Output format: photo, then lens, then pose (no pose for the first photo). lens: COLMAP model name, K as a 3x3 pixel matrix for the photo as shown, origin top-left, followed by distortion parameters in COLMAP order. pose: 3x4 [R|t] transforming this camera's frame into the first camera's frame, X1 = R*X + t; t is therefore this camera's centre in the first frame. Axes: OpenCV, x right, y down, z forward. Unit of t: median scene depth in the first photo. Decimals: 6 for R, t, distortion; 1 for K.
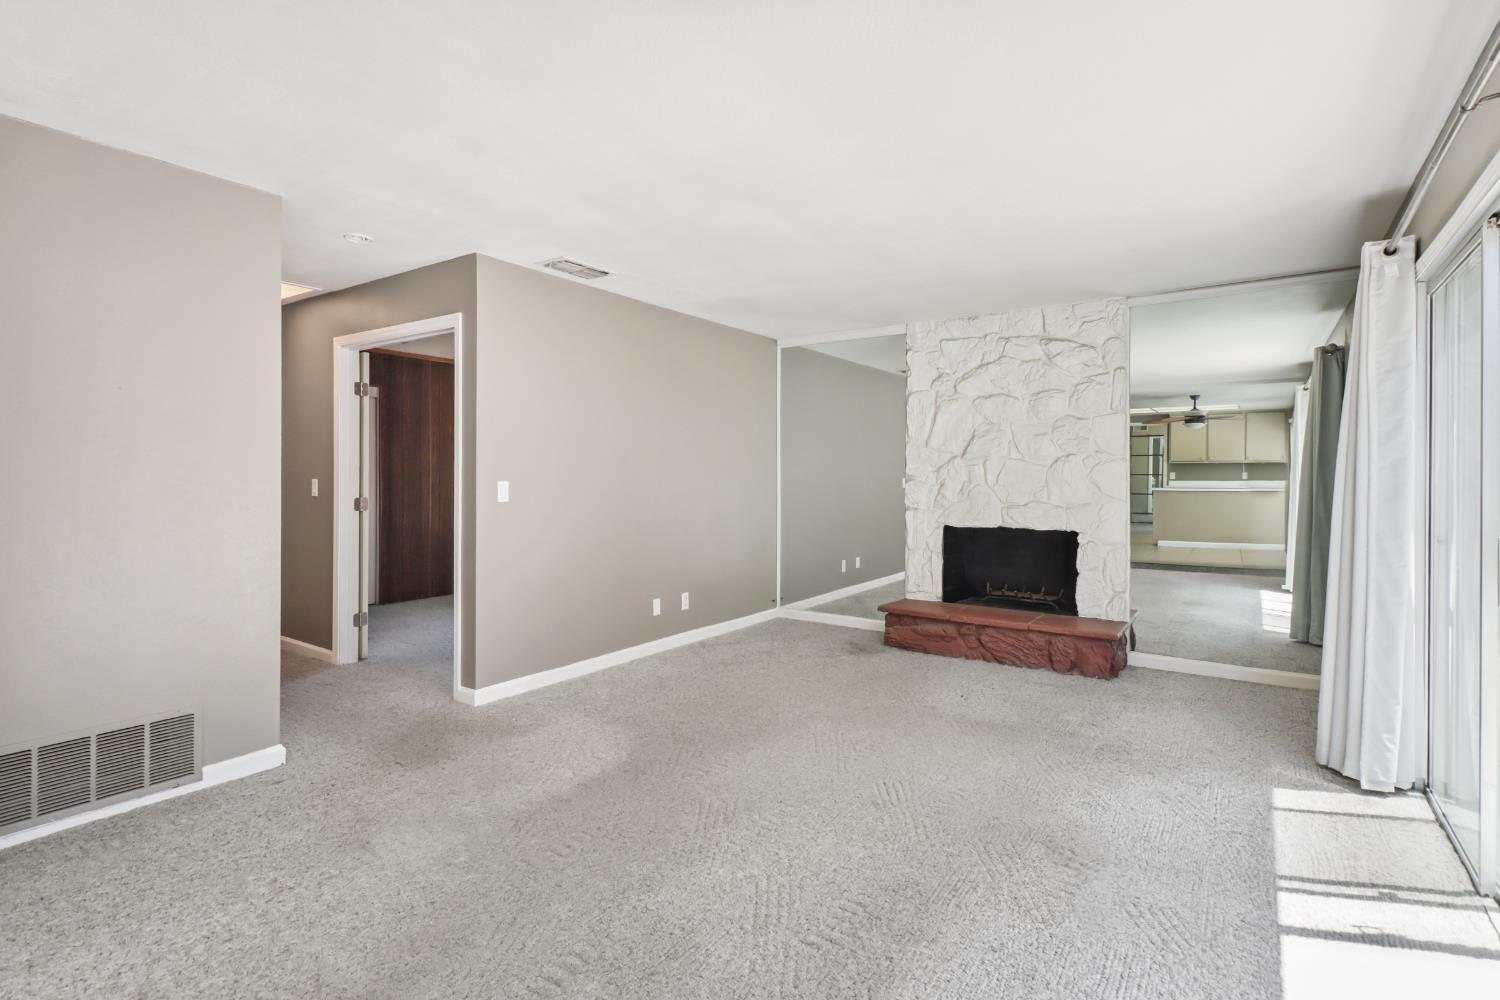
lens RADIAL K [[716.7, 0, 749.9], [0, 716.7, 474.0], [0, 0, 1]] dist [0.027721, -0.011585]
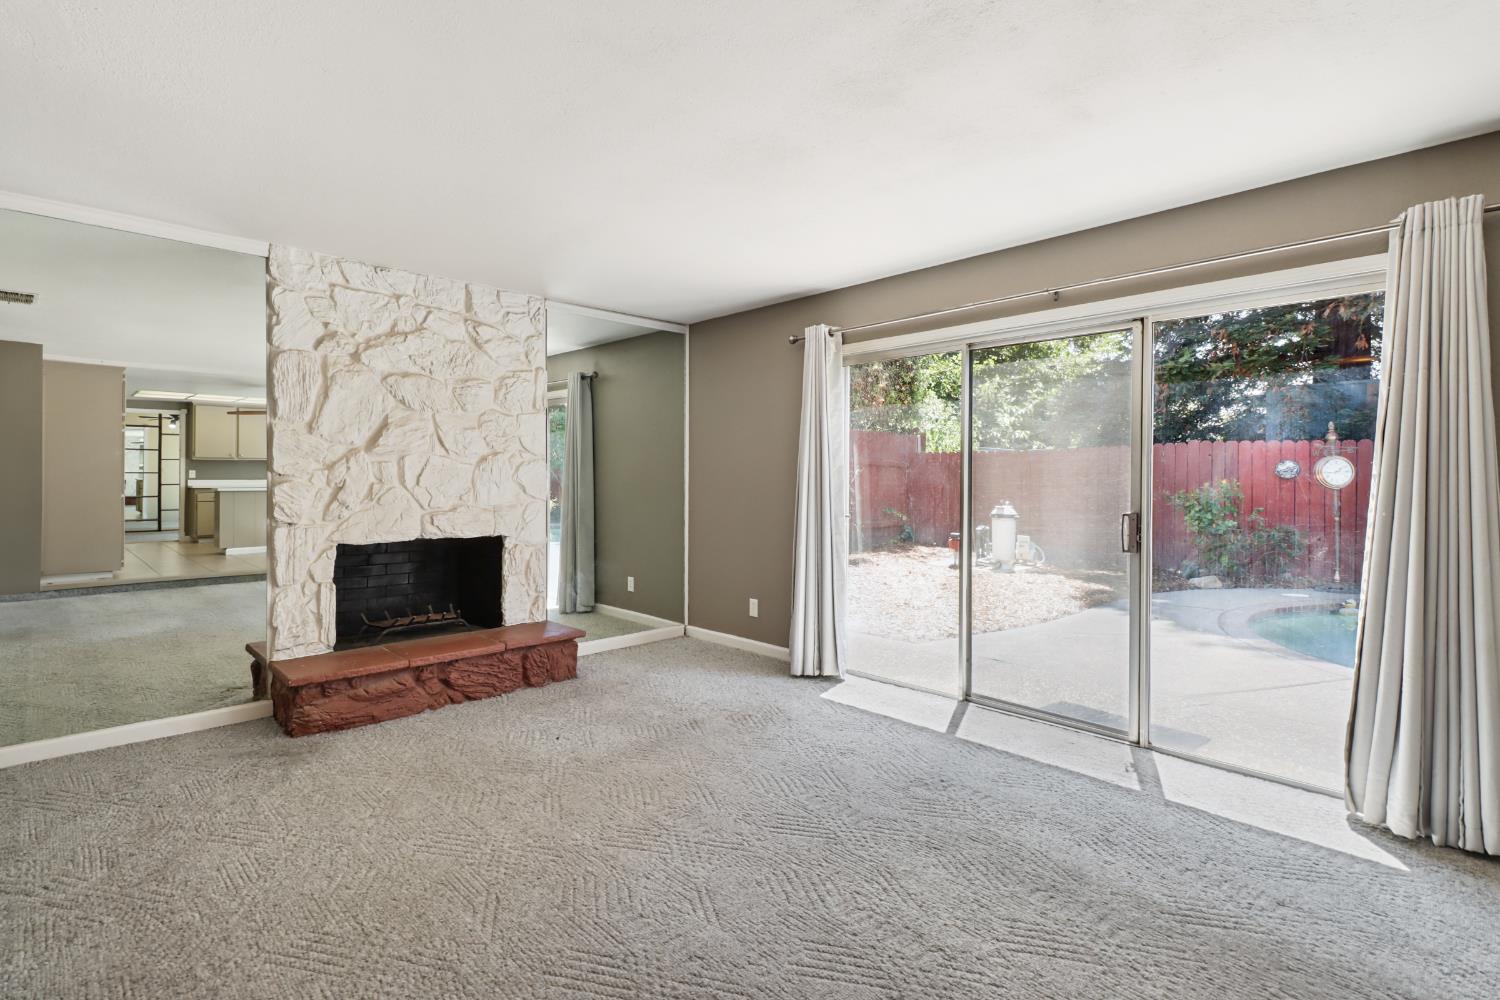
lens RADIAL K [[719.6, 0, 750.4], [0, 719.6, 479.8], [0, 0, 1]] dist [0.026087, -0.012027]
pose [[0.197485, -0.005207, 0.980292, -0.380622], [-0.005575, 0.999964, 0.006434, 0.000006], [-0.980290, -0.006735, 0.197449, 0.481022]]
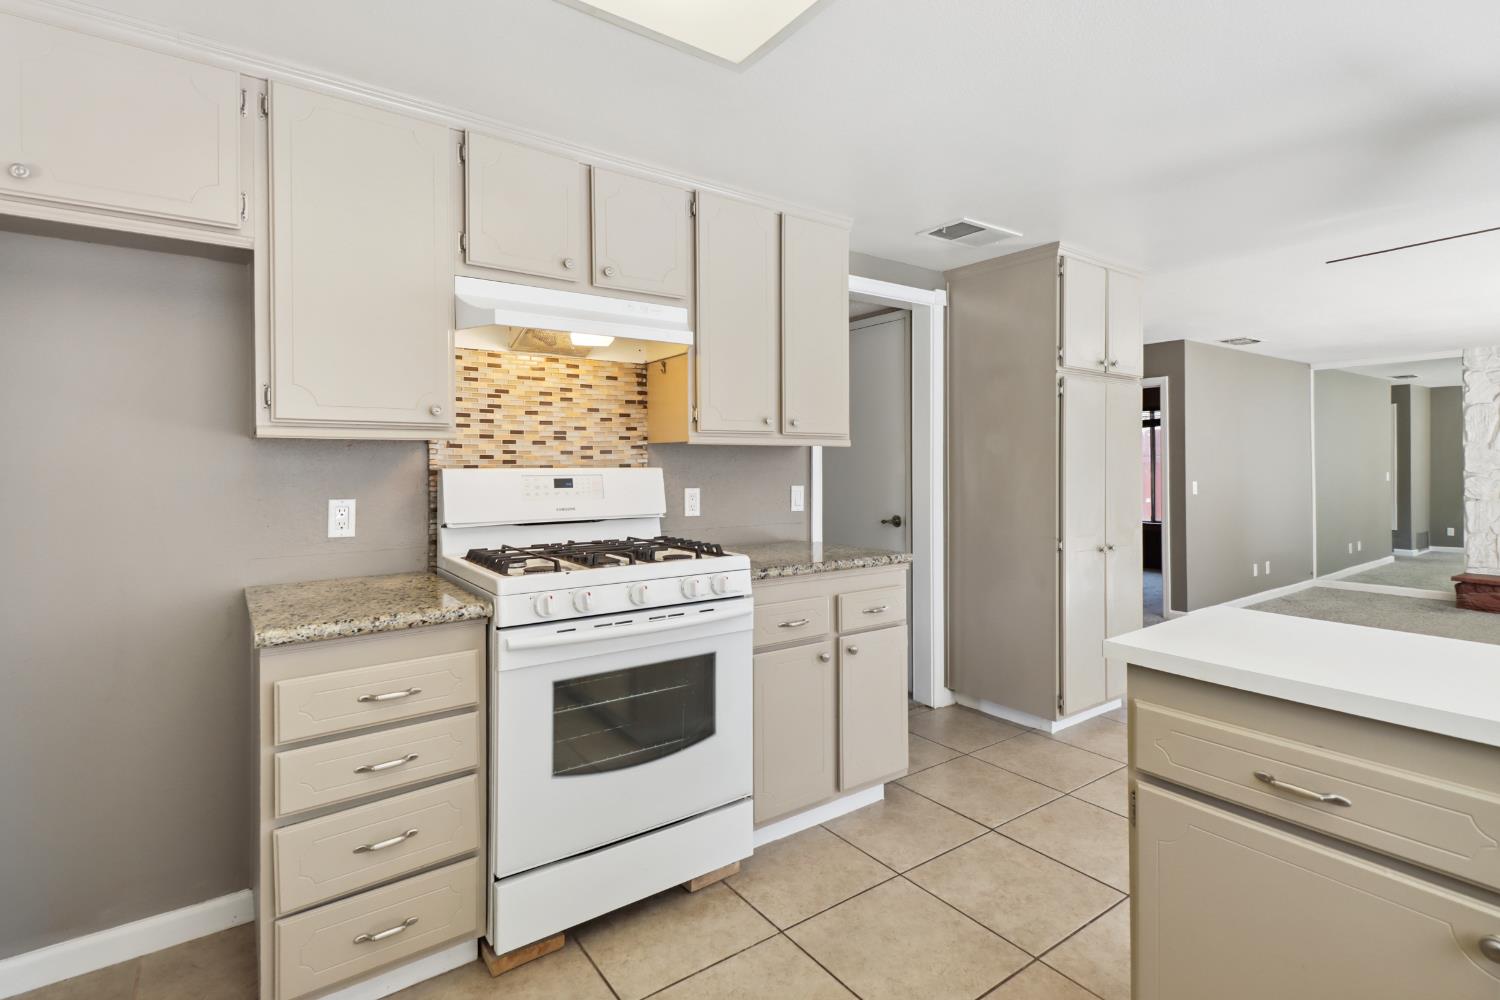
lens RADIAL K [[716.7, 0, 749.1], [0, 716.7, 464.6], [0, 0, 1]] dist [0.024887, -0.010731]
pose [[0.943566, -0.012901, -0.330934, -0.575511], [0.013836, 0.999904, 0.000467, -0.031900], [0.330896, -0.005019, 0.943654, -0.631337]]
